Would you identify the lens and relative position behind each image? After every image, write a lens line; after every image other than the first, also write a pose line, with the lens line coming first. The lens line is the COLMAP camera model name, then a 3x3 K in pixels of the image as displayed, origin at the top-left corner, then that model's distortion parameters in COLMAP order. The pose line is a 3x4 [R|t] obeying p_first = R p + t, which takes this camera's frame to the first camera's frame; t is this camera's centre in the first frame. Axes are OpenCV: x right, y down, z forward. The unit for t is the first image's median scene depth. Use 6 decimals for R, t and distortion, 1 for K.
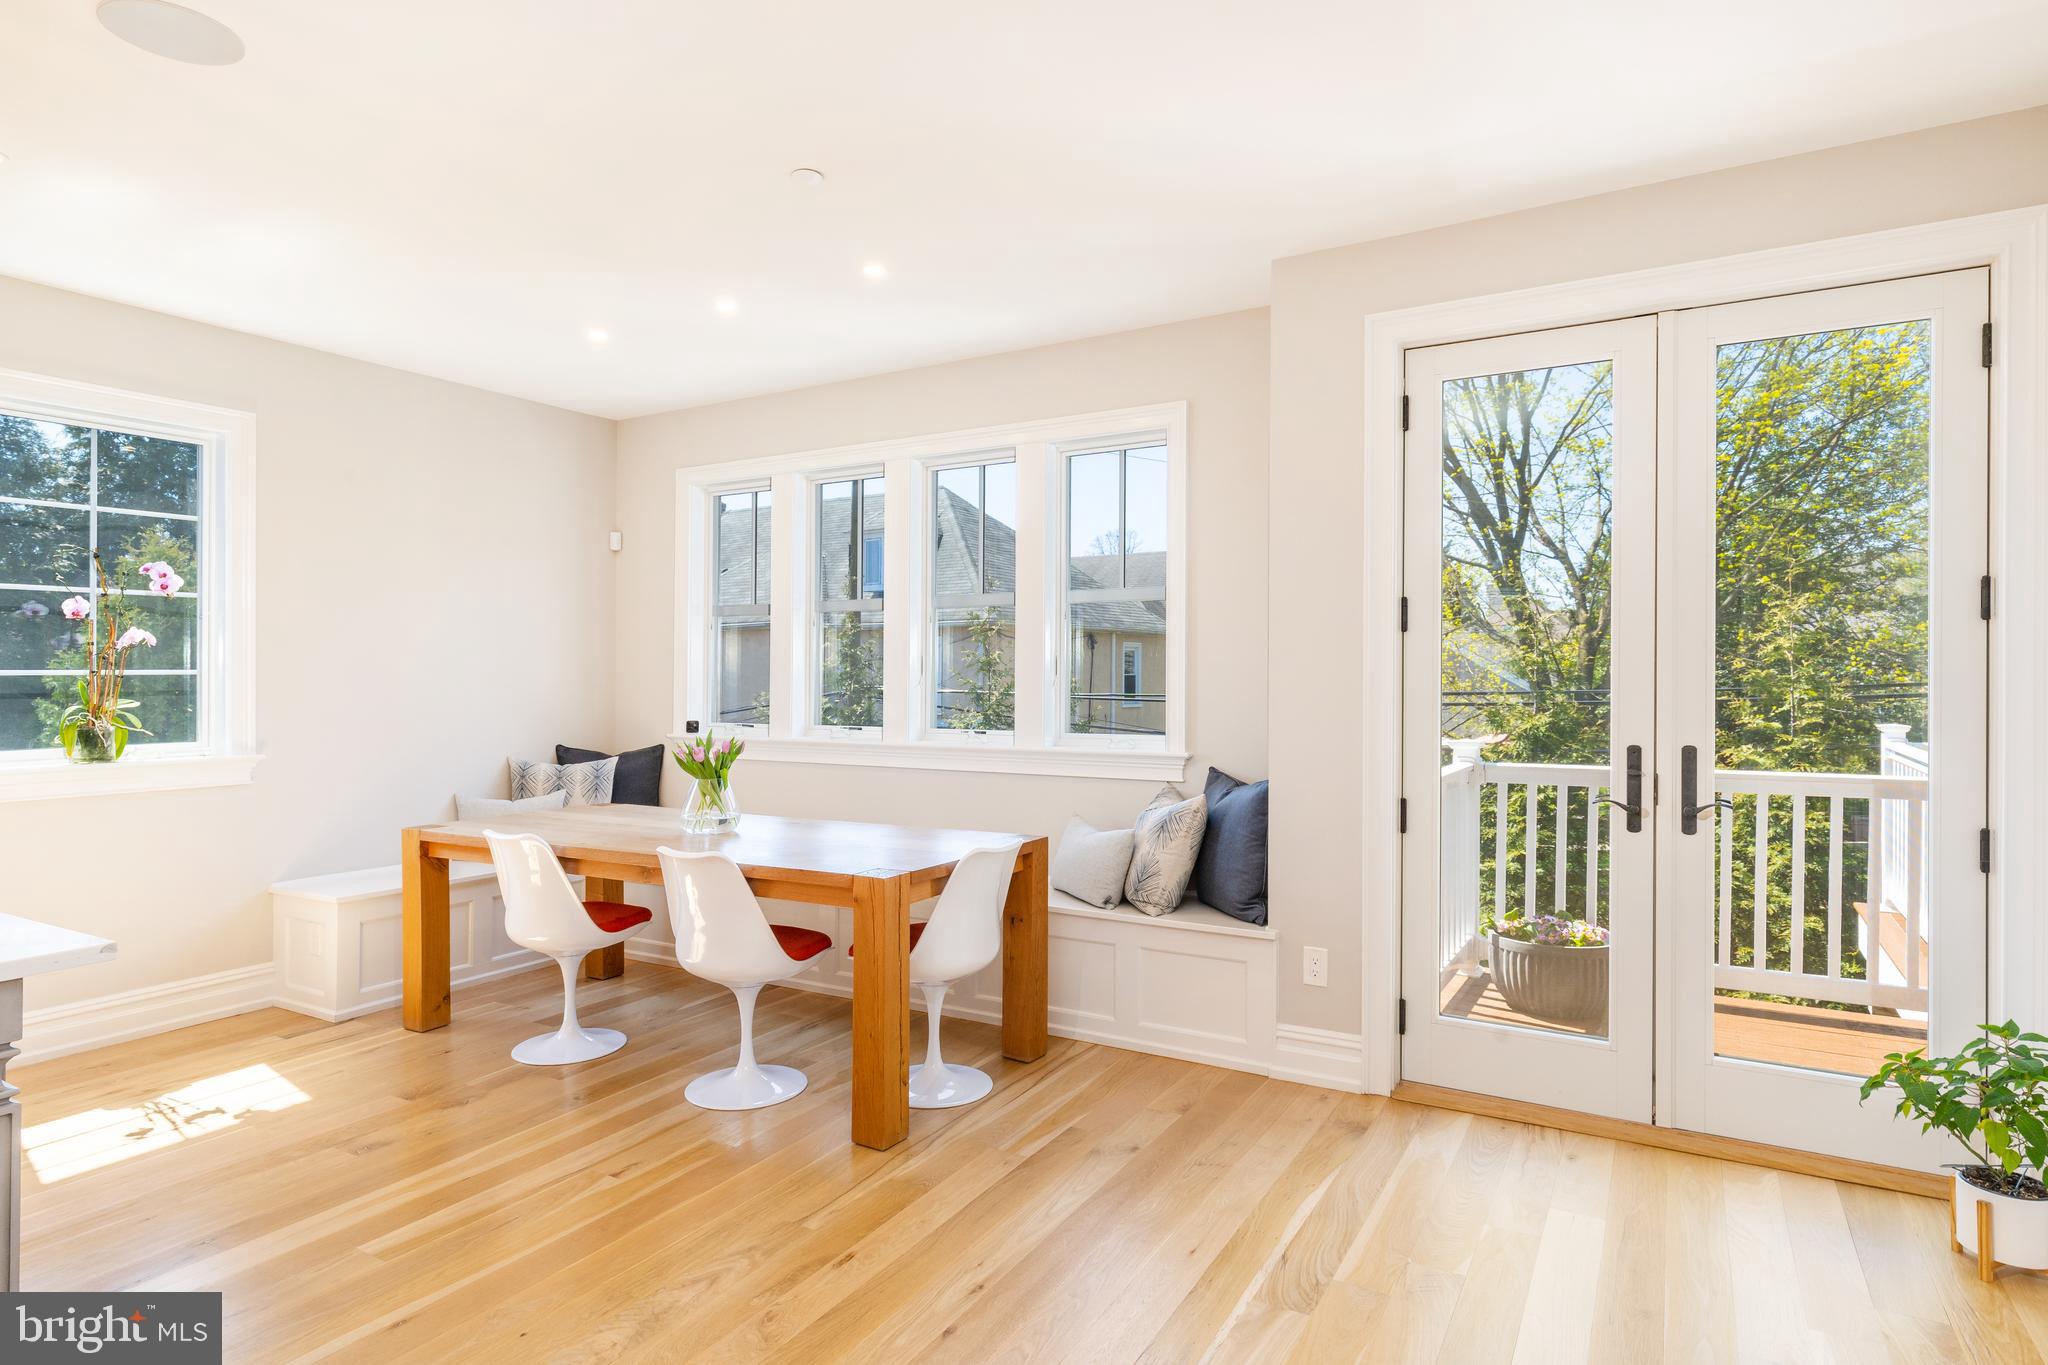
lens RADIAL K [[1117.8, 0, 1032.8], [0, 1117.8, 670.9], [0, 0, 1]] dist [0.007444, -0.002234]
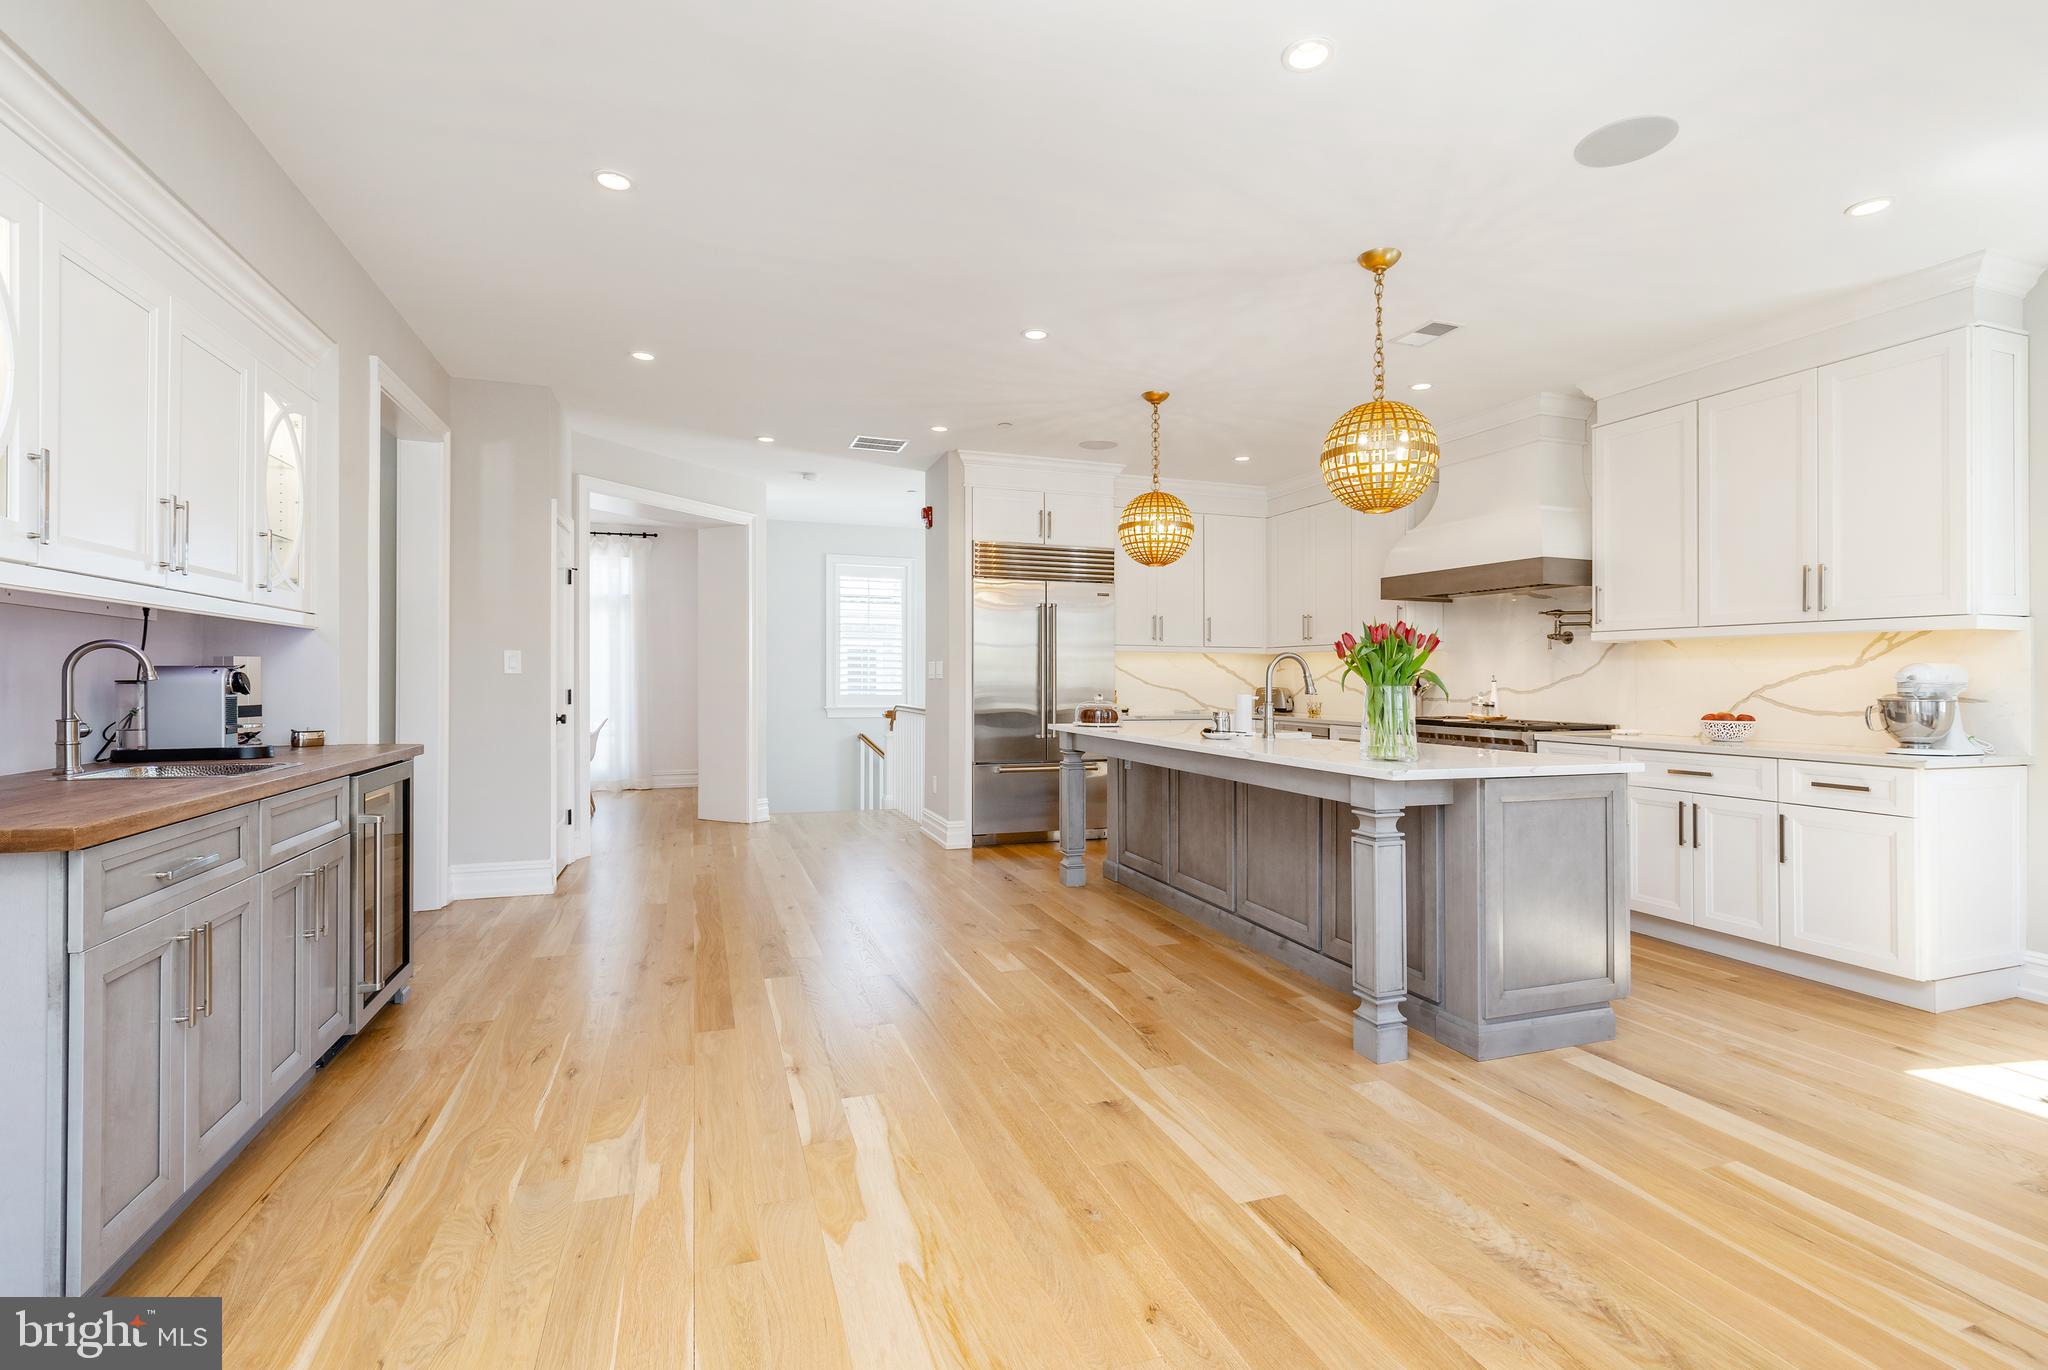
lens RADIAL K [[927.4, 0, 1038.3], [0, 927.4, 671.1], [0, 0, 1]] dist [0.006238, -0.001348]
pose [[-0.632048, -0.002138, -0.774926, 0.331453], [0.000275, 0.999996, -0.002983, 0.038459], [0.774929, -0.002098, -0.632045, 0.707250]]
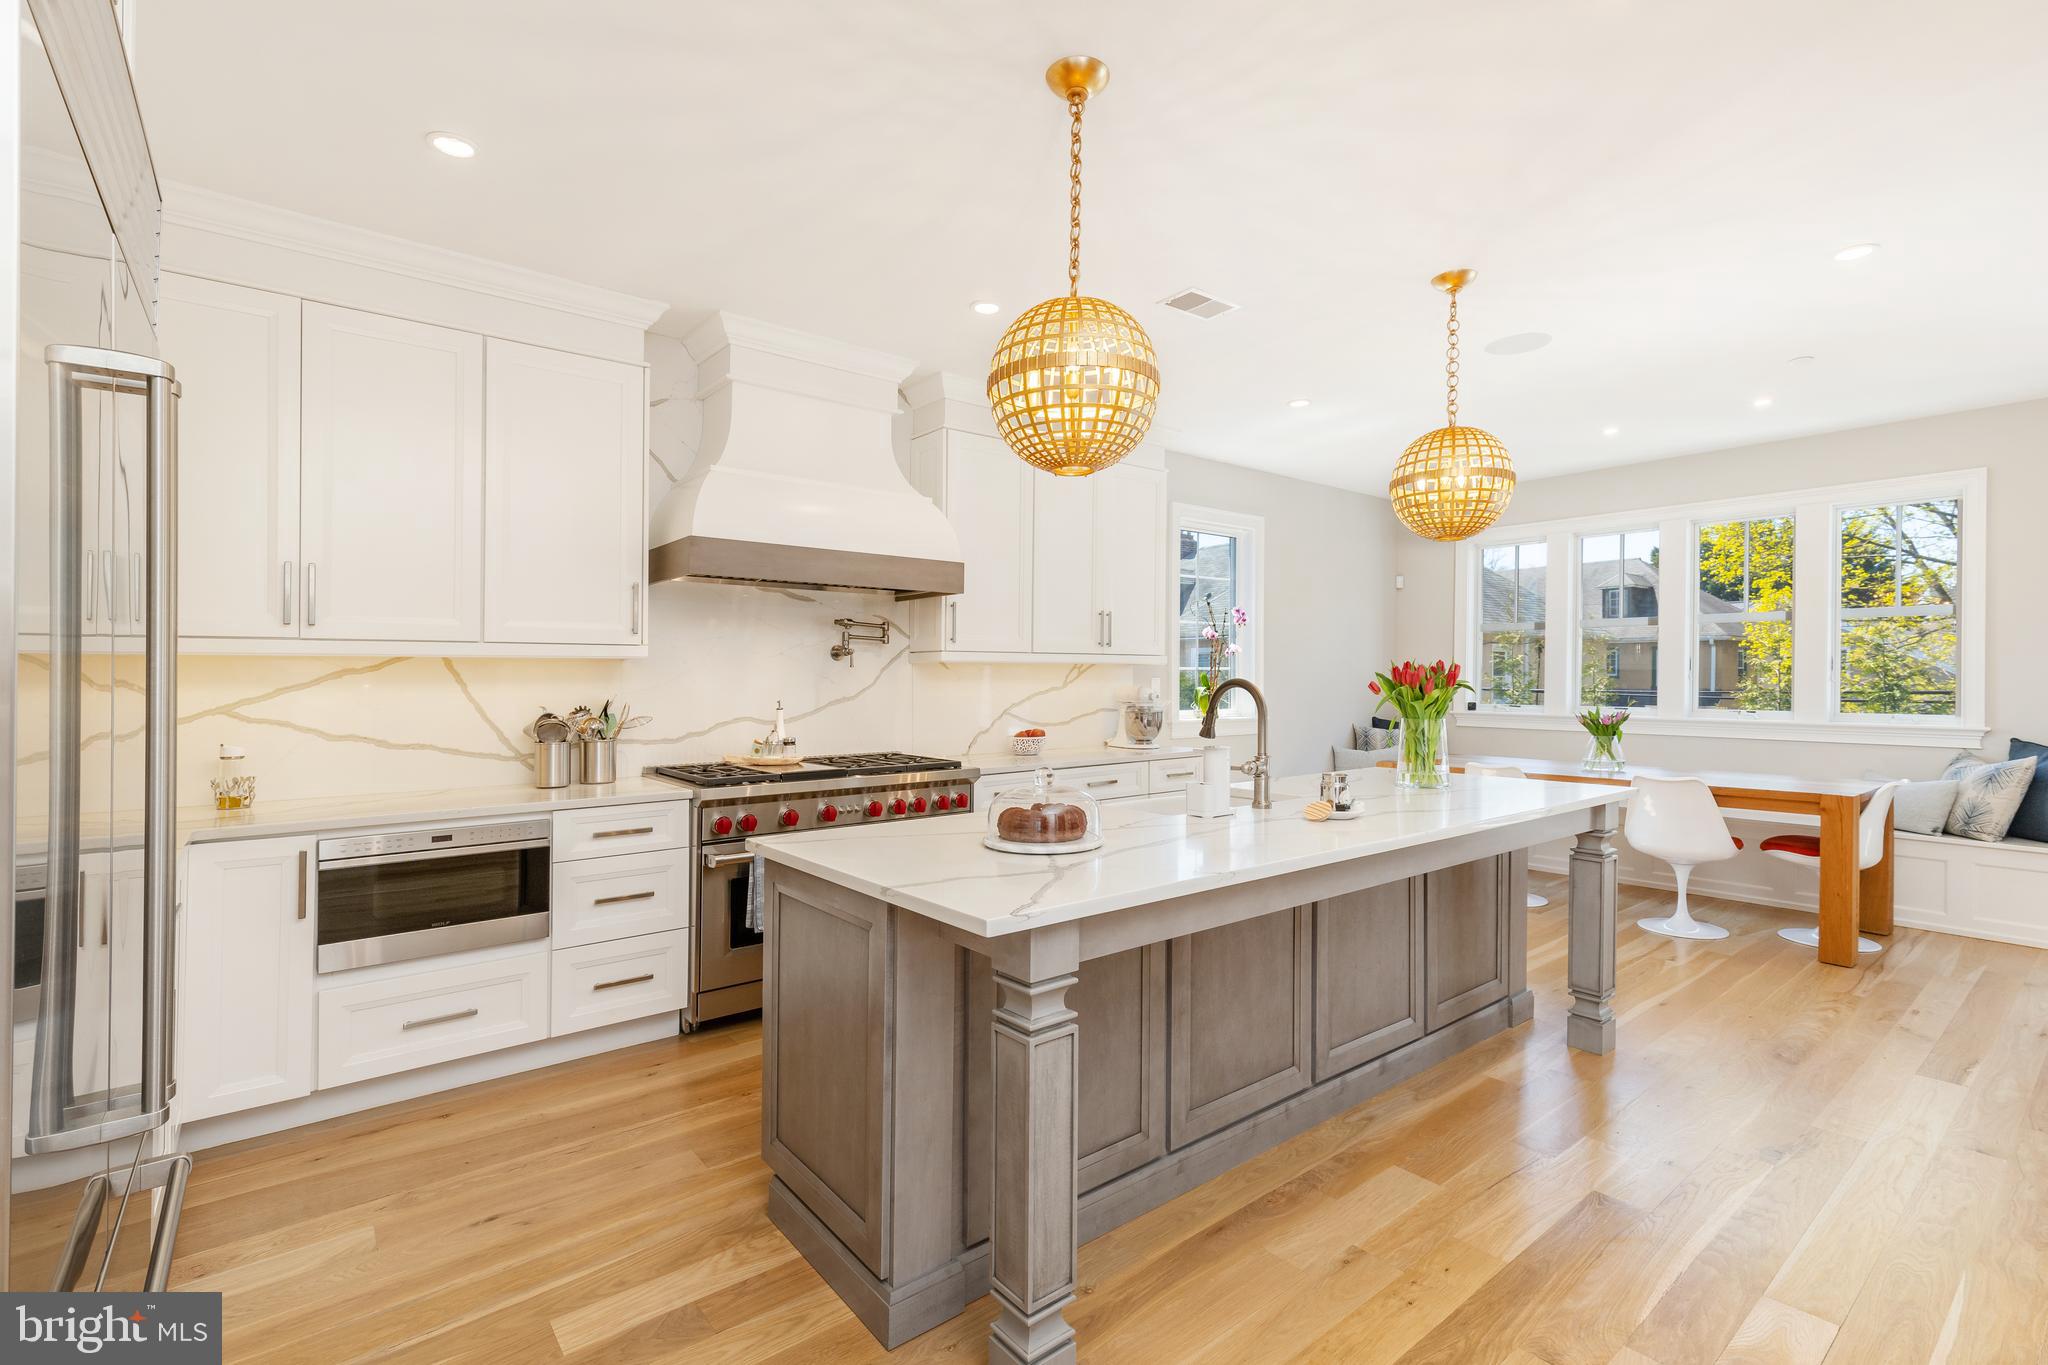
lens RADIAL K [[927.4, 0, 1027.2], [0, 927.4, 675.8], [0, 0, 1]] dist [0.006238, -0.001348]
pose [[0.933935, 0.002613, -0.357432, -0.601504], [-0.001219, 0.999991, 0.004125, 0.008095], [0.357440, -0.003417, 0.933930, -0.520259]]
